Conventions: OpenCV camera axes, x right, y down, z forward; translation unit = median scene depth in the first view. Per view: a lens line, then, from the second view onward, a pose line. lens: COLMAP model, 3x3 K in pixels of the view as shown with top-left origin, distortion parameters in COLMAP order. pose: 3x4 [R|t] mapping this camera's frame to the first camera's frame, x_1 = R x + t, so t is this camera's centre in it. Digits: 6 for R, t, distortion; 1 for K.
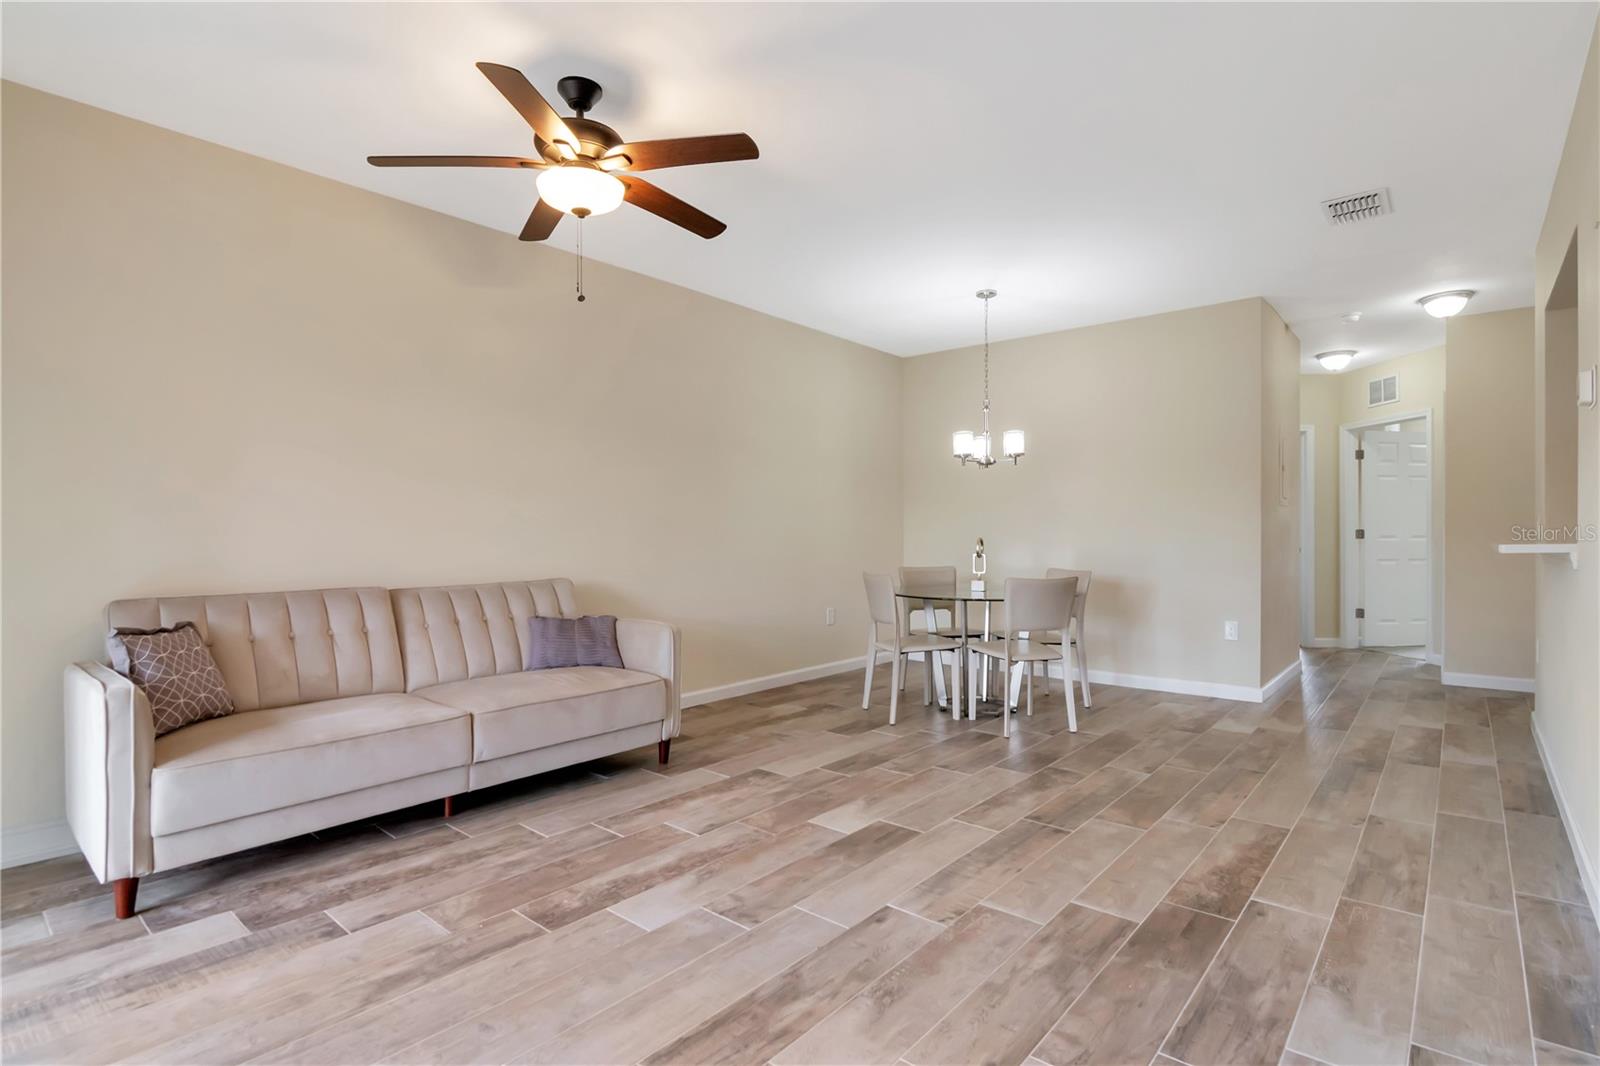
lens RADIAL K [[777.1, 0, 813.6], [0, 777.1, 538.7], [0, 0, 1]] dist [-0.007042, -0.003897]
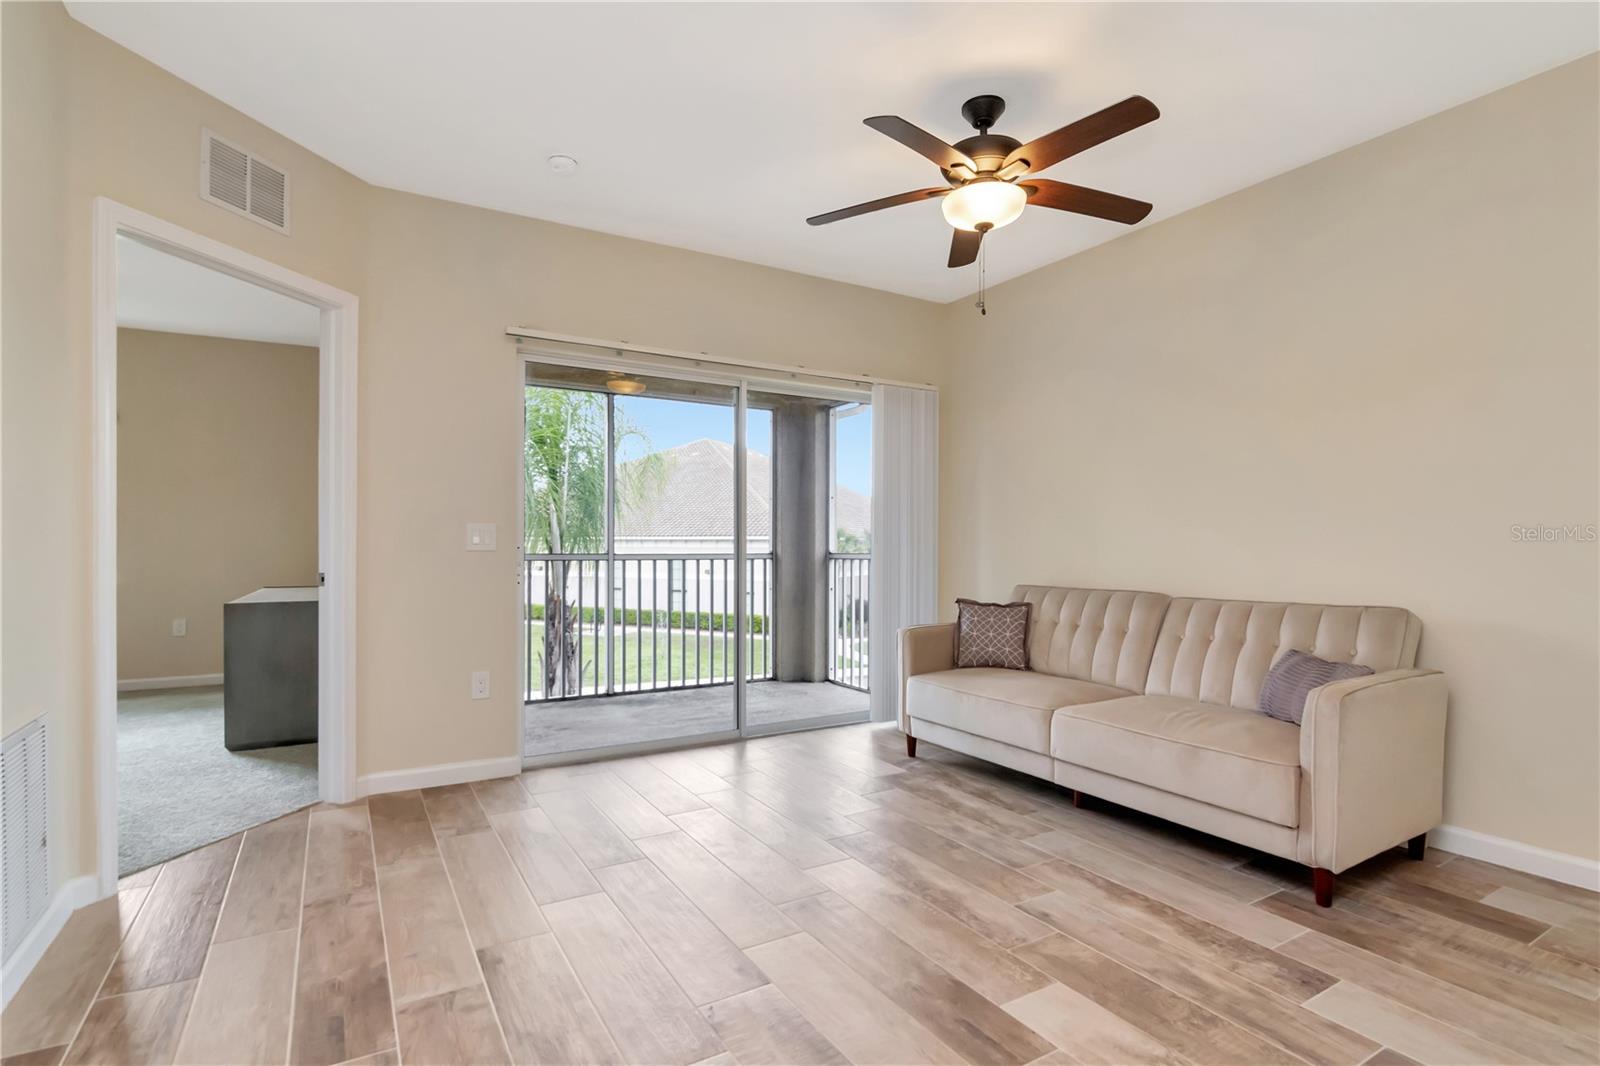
lens RADIAL K [[777.1, 0, 794.7], [0, 777.1, 539.2], [0, 0, 1]] dist [-0.007042, -0.003897]
pose [[-0.332022, -0.005345, -0.943257, 0.696608], [-0.004576, 0.999981, -0.004055, -0.004195], [0.943261, 0.002969, -0.332040, 1.030101]]
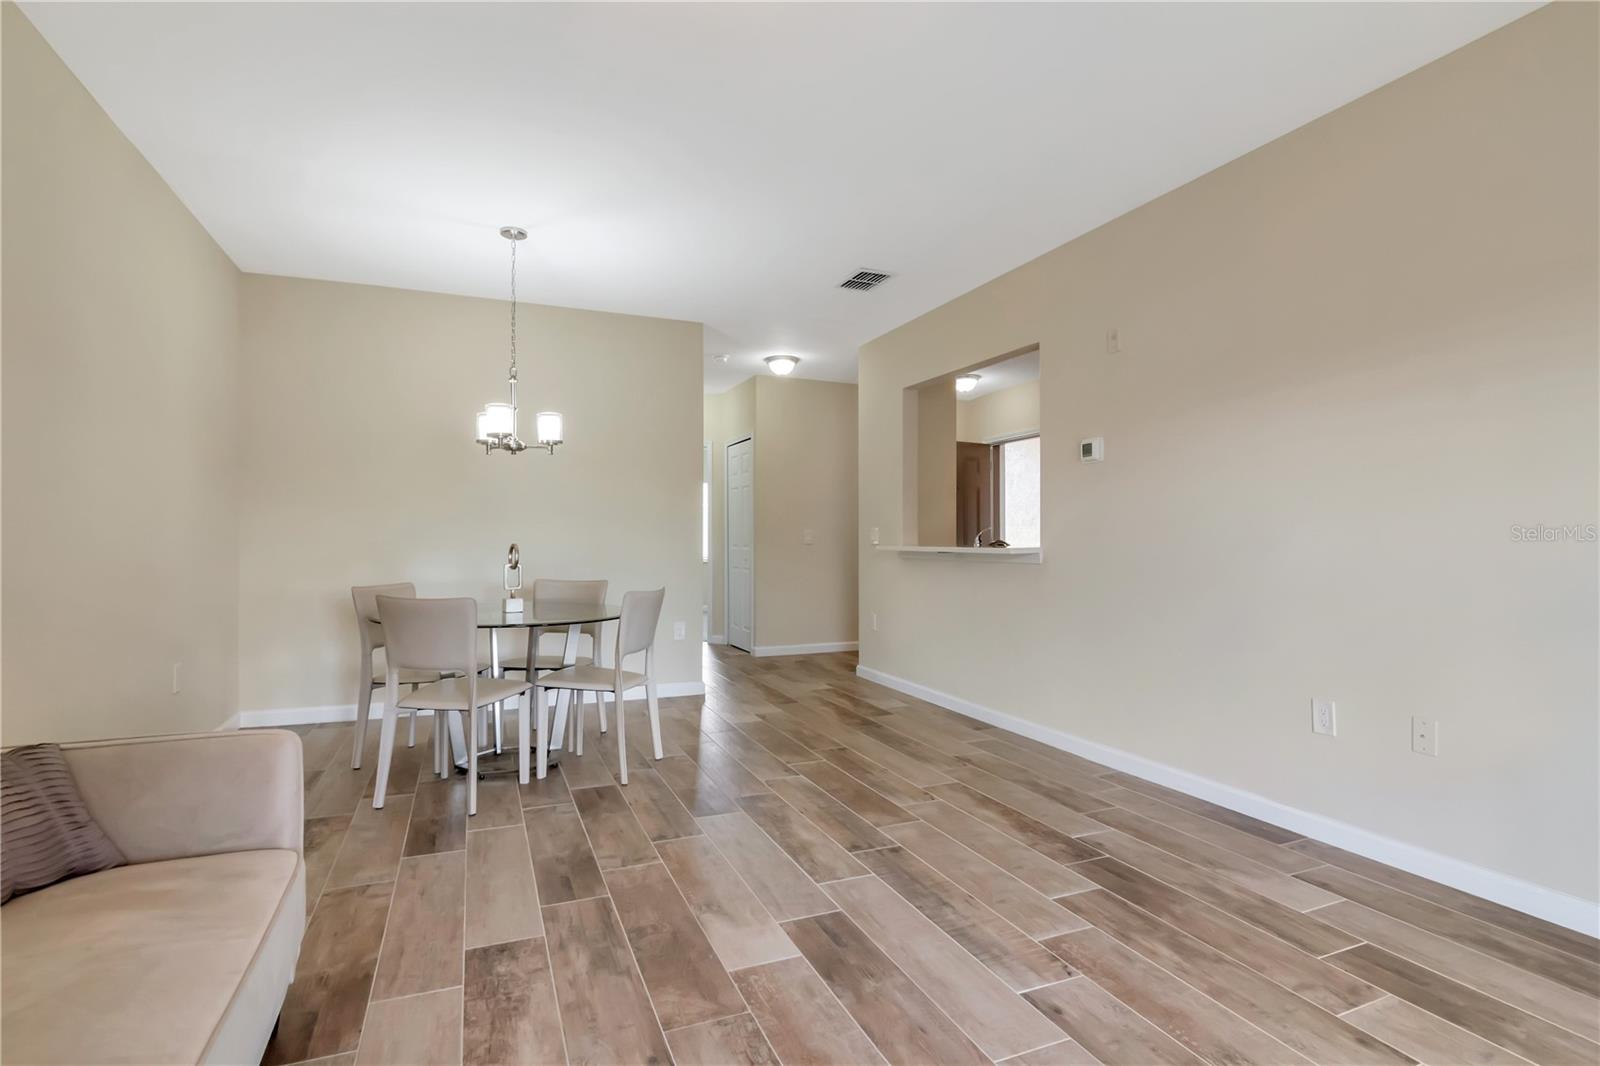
lens RADIAL K [[777.1, 0, 800.2], [0, 777.1, 531.6], [0, 0, 1]] dist [-0.007042, -0.003897]
pose [[0.454785, 0.012974, 0.890507, -0.586201], [0.000439, 0.999891, -0.014791, -0.001121], [-0.890601, 0.007117, 0.454729, 0.658179]]
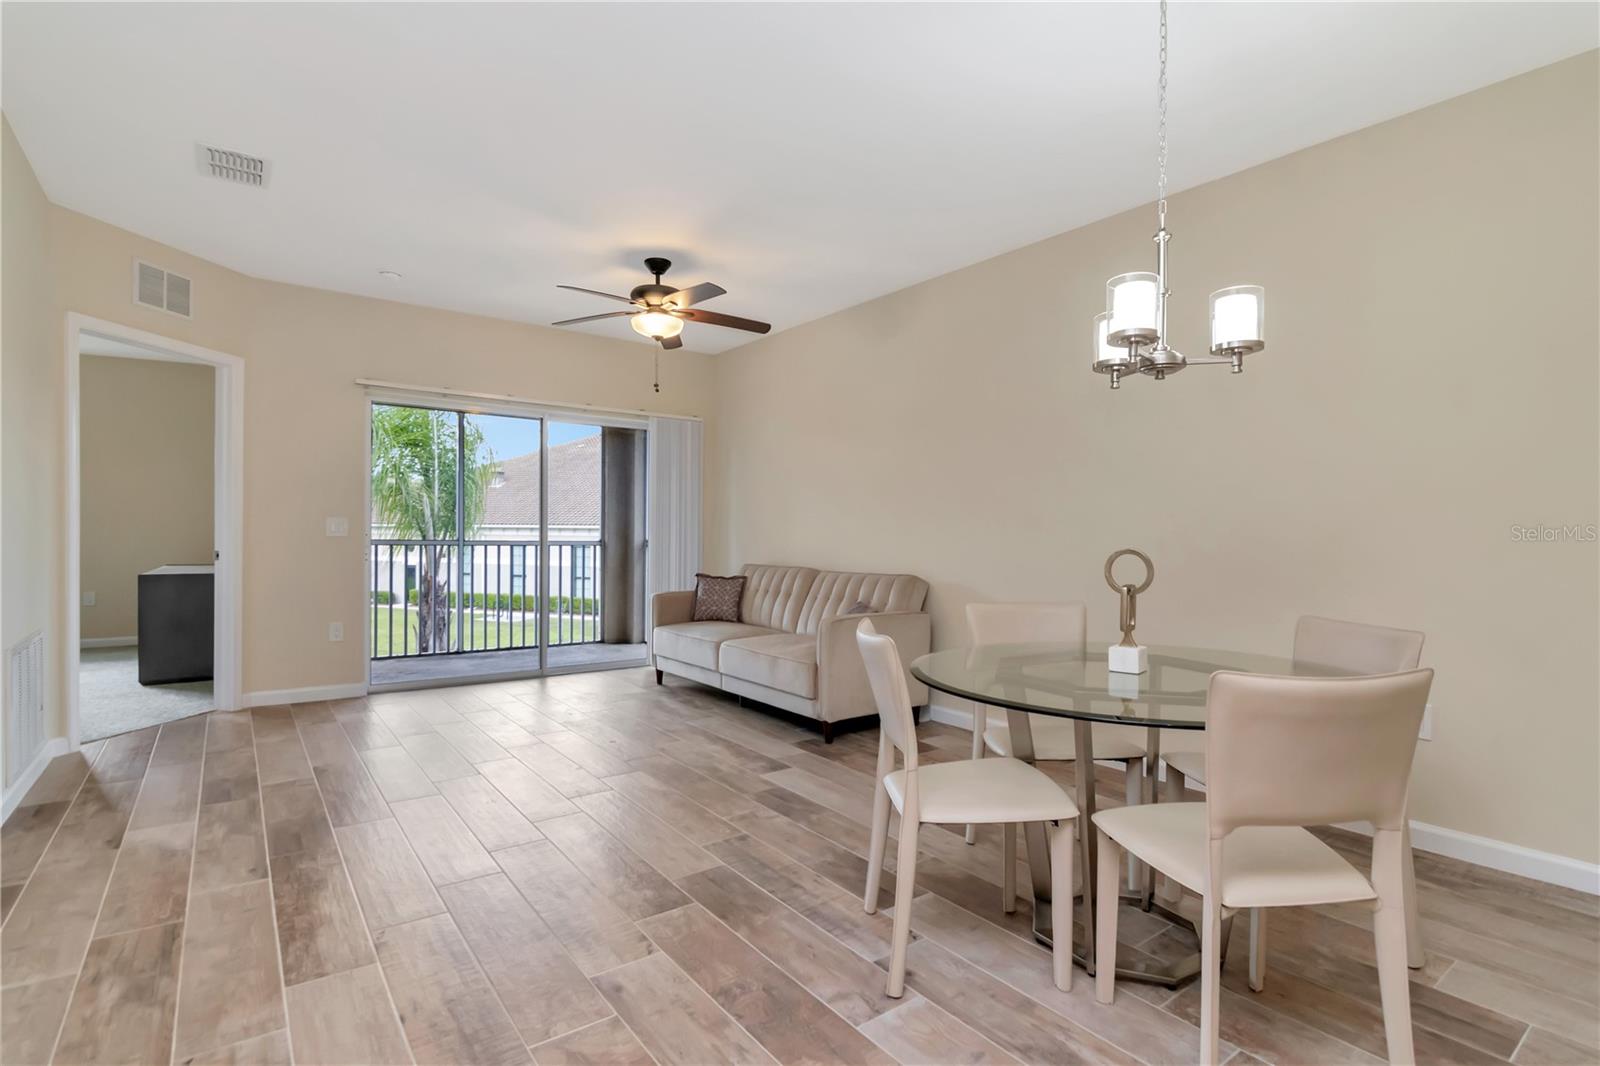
lens RADIAL K [[777.1, 0, 798.2], [0, 777.1, 535.6], [0, 0, 1]] dist [-0.007042, -0.003897]
pose [[-0.234493, 0.001248, -0.972117, 1.136985], [-0.012363, 0.999914, 0.004266, -0.011384], [0.972039, 0.013019, -0.234457, 1.554875]]
